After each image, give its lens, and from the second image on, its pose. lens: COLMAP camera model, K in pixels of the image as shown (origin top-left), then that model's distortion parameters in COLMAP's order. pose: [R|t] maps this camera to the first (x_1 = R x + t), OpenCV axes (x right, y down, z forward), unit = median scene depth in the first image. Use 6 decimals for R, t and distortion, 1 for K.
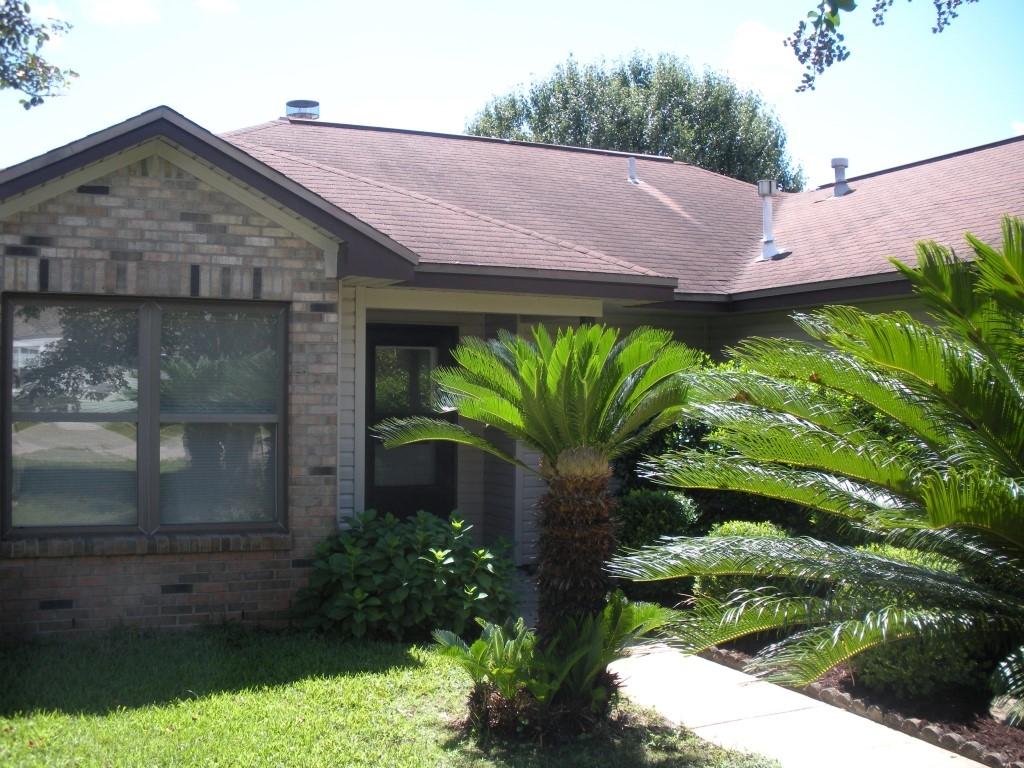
lens RADIAL K [[1121.5, 0, 475.8], [0, 1121.5, 385.4], [0, 0, 1]] dist [-0.327451, 0.442308]
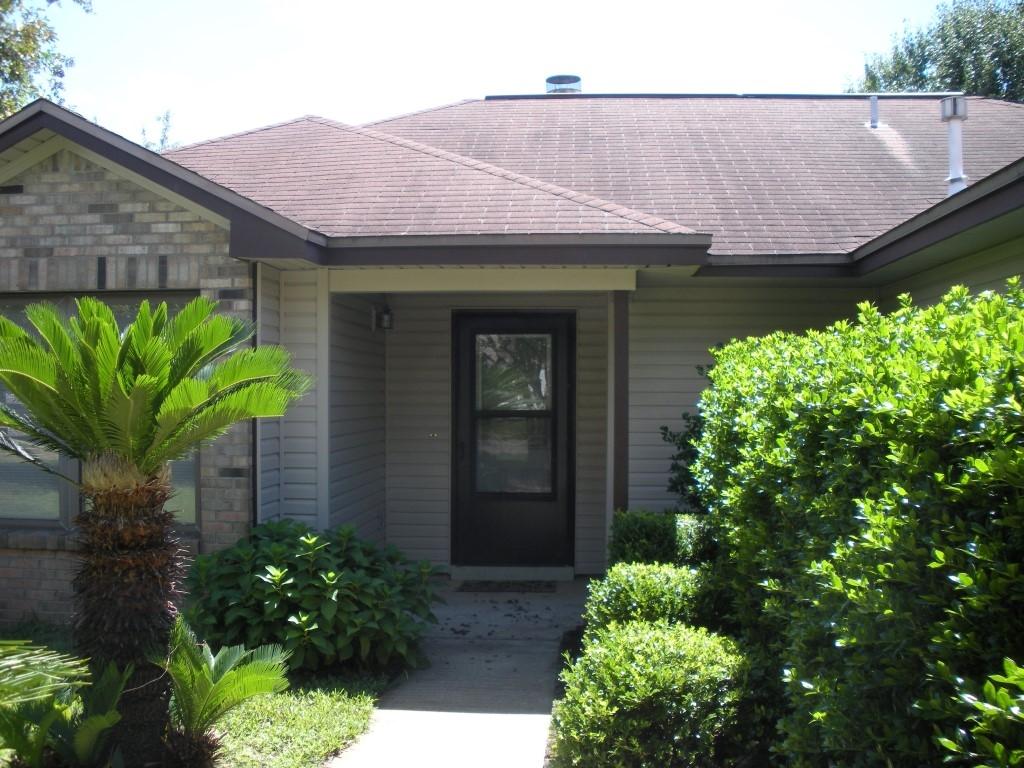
lens RADIAL K [[1121.5, 0, 475.8], [0, 1121.5, 385.4], [0, 0, 1]] dist [-0.327451, 0.442308]
pose [[0.876503, -0.006635, -0.481350, 0.495888], [0.008177, 0.999966, 0.001105, 0.006076], [0.481327, -0.004904, 0.876528, 0.313767]]
